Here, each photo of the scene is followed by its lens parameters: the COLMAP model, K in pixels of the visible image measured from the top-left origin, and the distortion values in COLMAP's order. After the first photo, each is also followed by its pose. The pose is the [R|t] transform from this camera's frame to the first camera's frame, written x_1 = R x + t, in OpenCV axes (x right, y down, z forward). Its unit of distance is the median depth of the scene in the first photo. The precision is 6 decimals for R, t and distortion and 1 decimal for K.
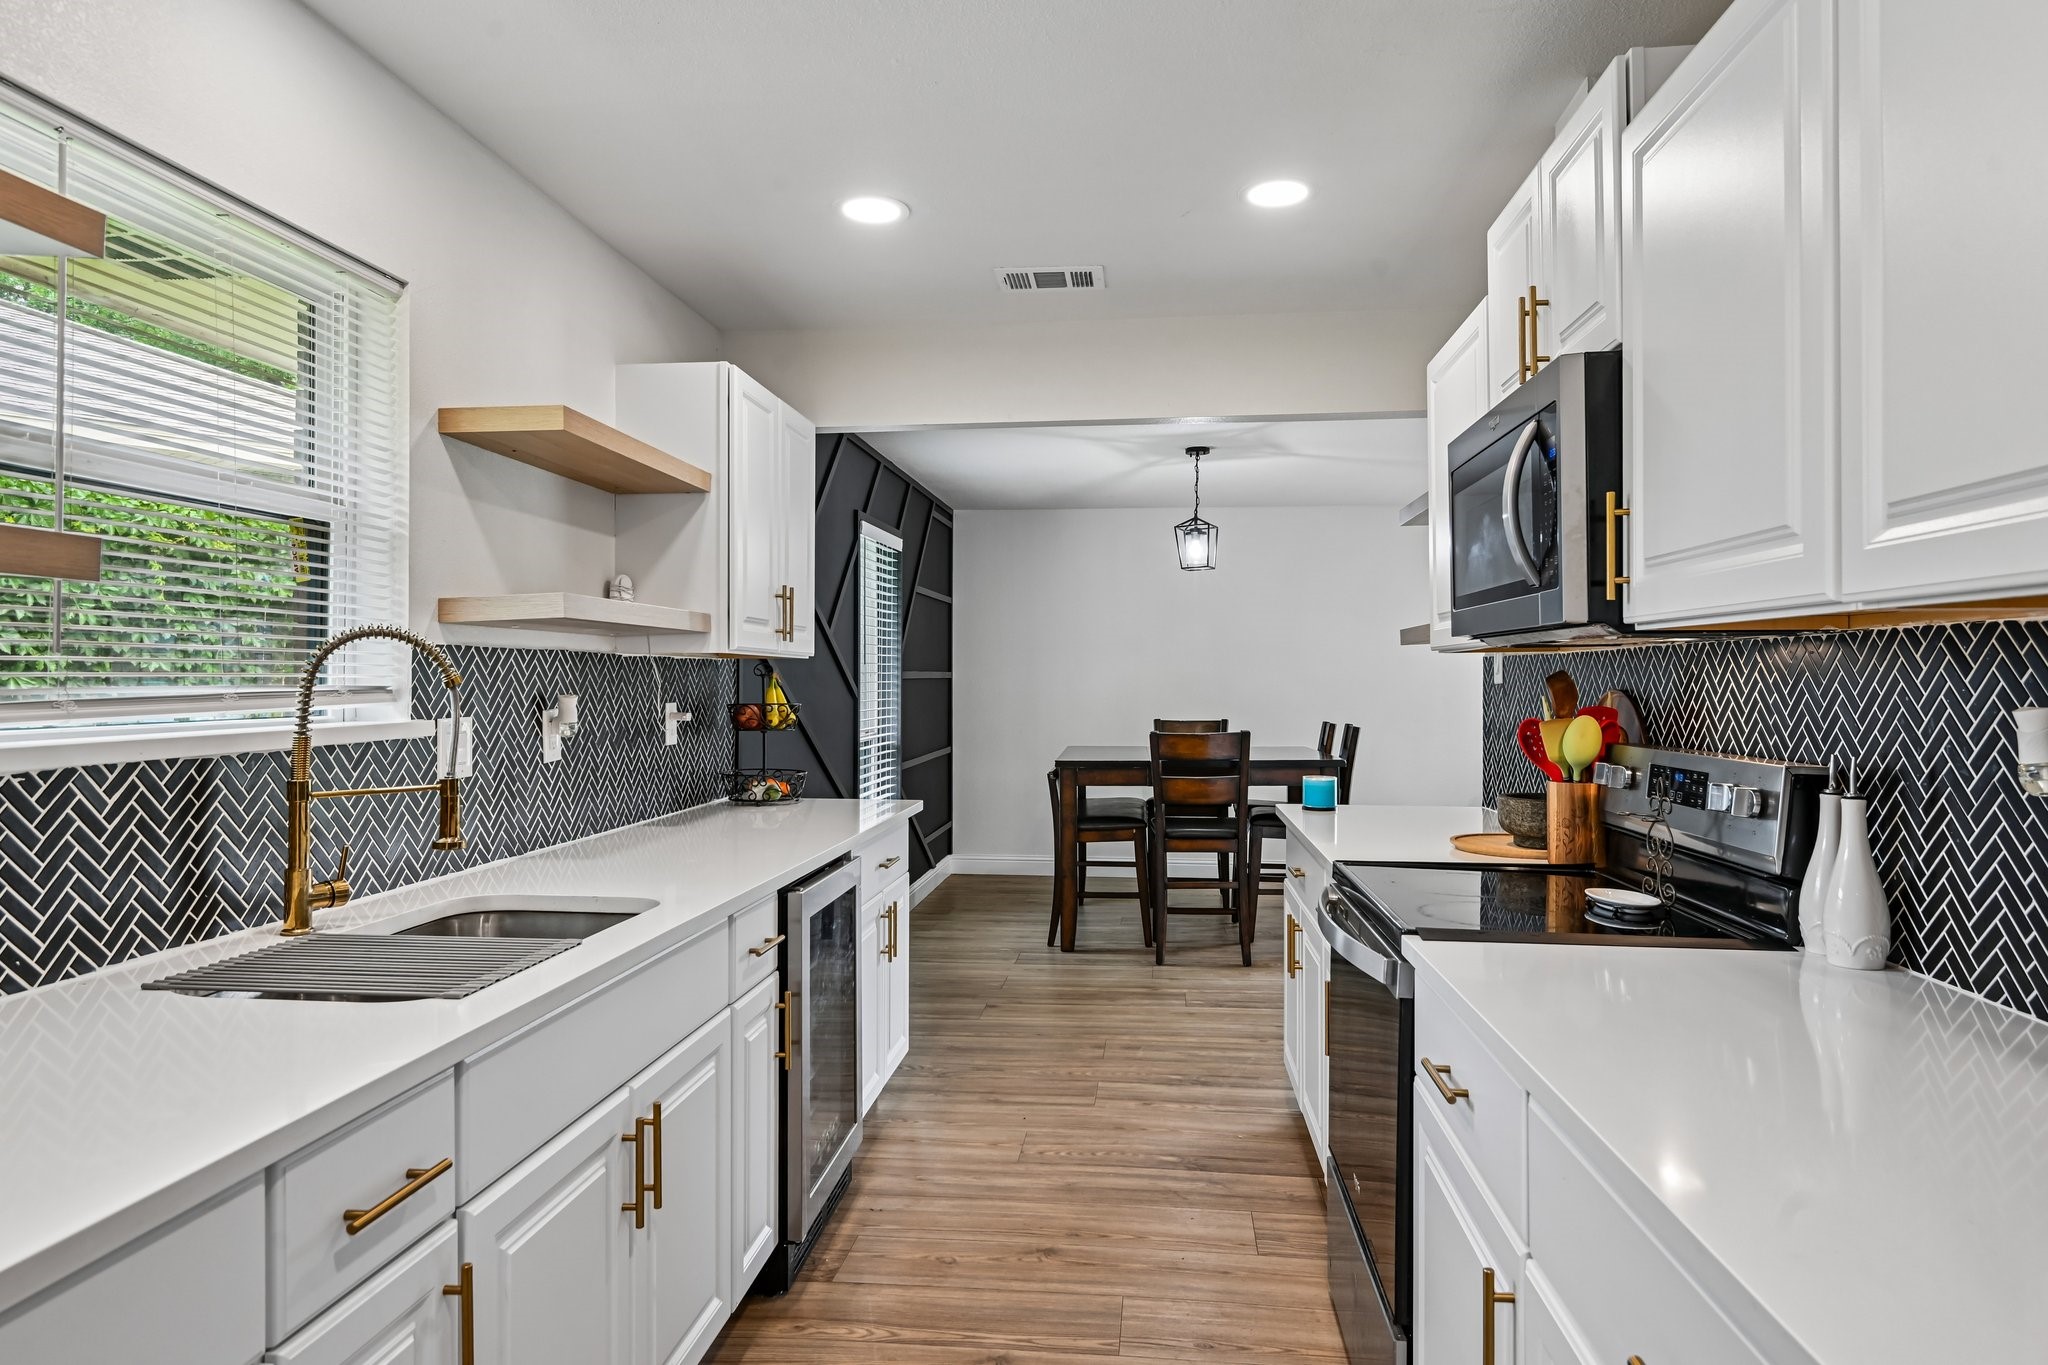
lens RADIAL K [[1286.2, 0, 1025.4], [0, 1286.2, 675.2], [0, 0, 1]] dist [0.006625, 0.001148]
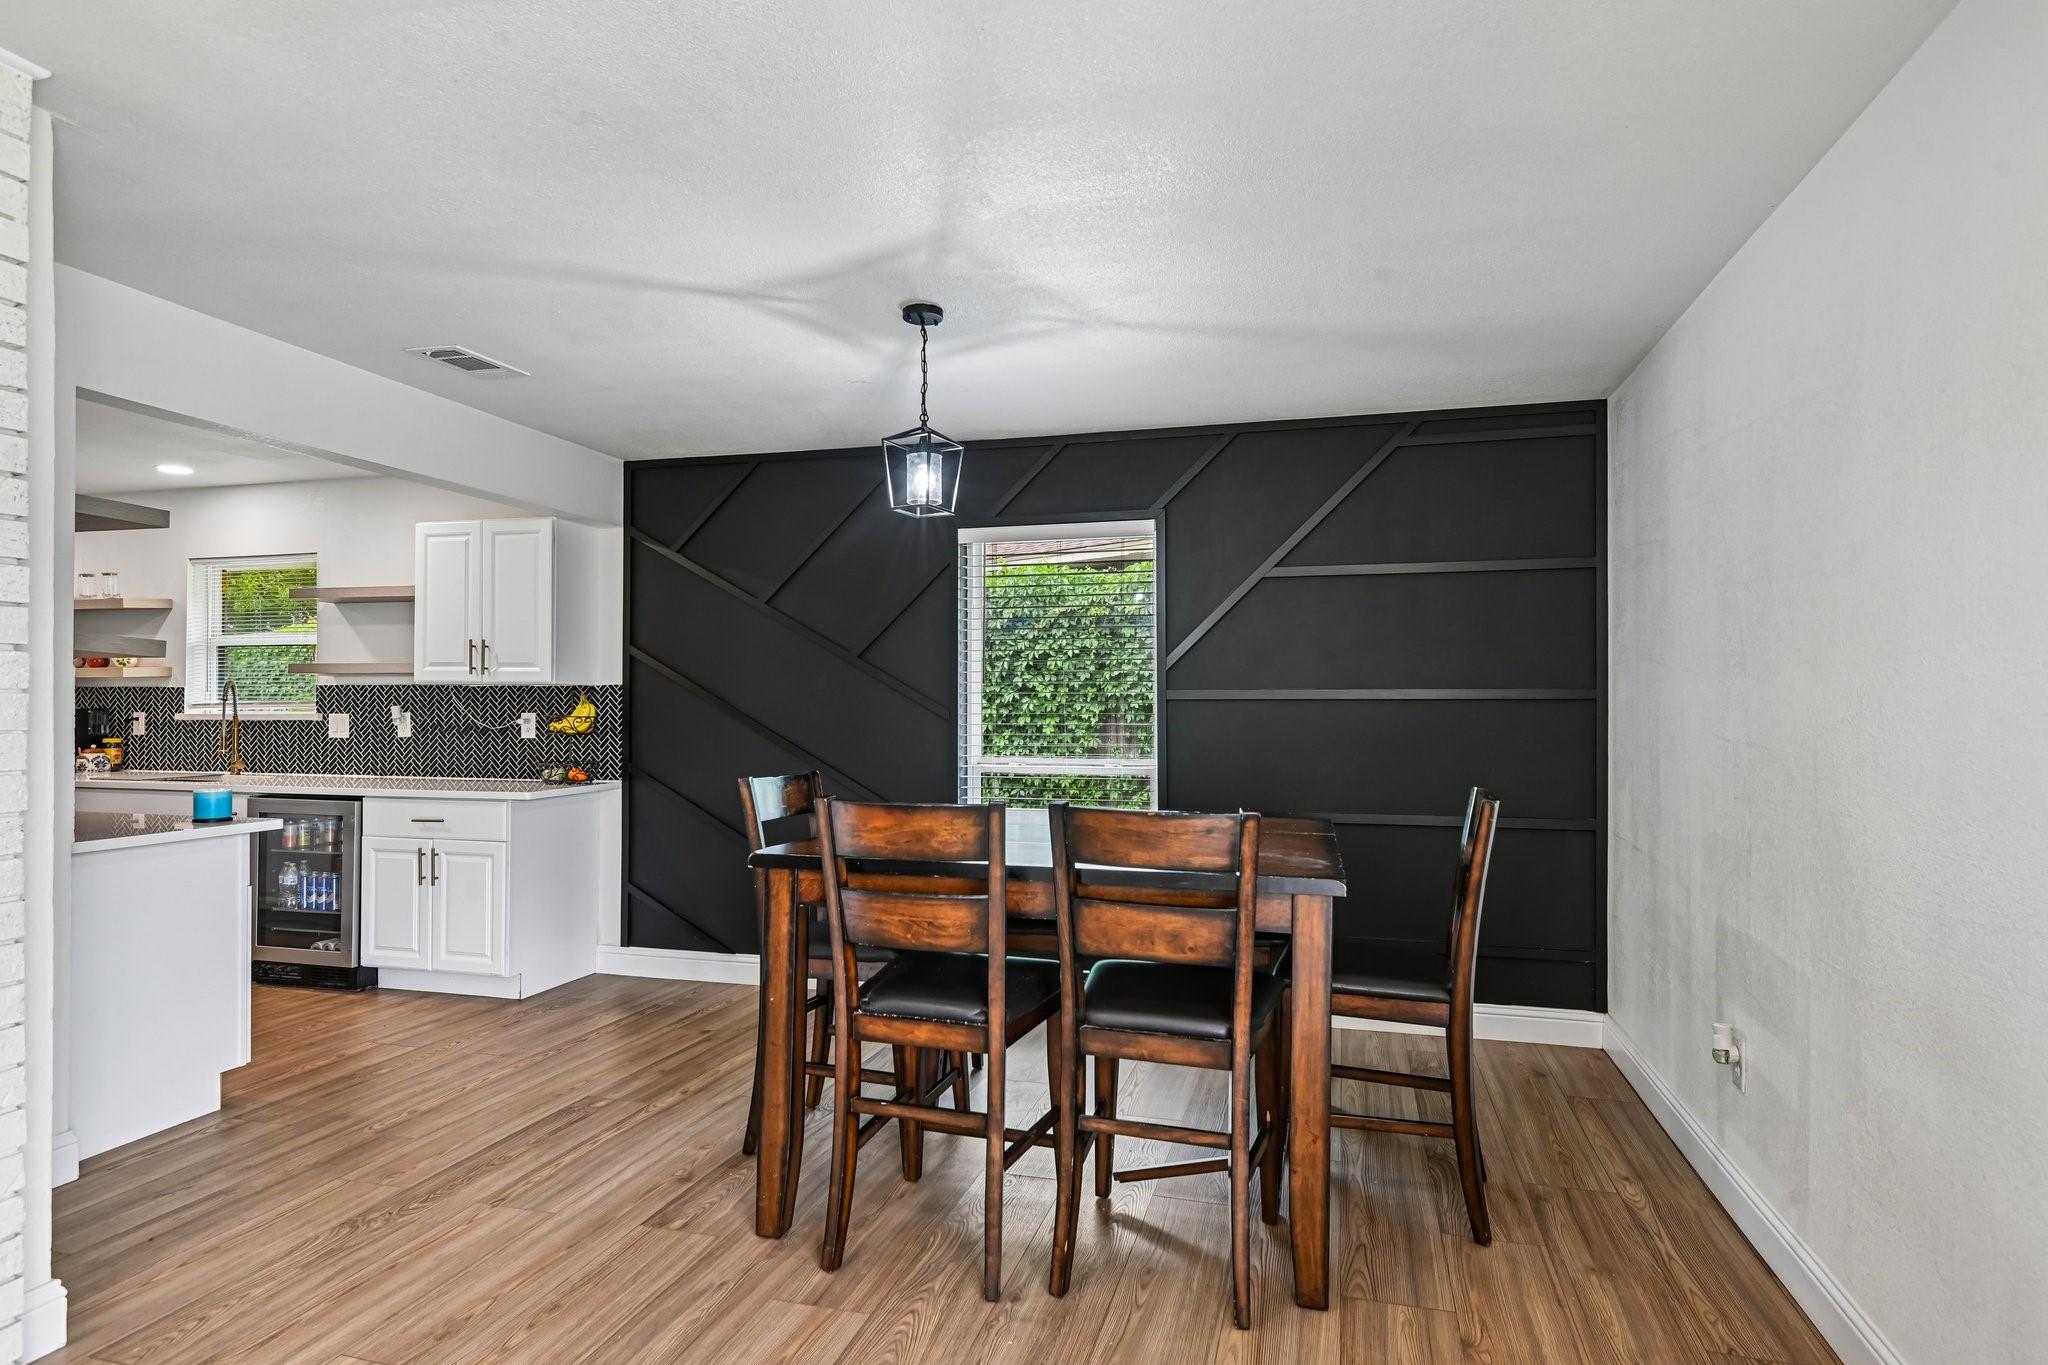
lens RADIAL K [[1124.1, 0, 1040.7], [0, 1124.1, 691.8], [0, 0, 1]] dist [-0.002337, 0.001518]
pose [[-0.153360, -0.013224, -0.988082, 0.990231], [-0.000765, 0.999912, -0.013263, 0.011328], [0.988170, -0.001278, -0.153356, 1.743758]]
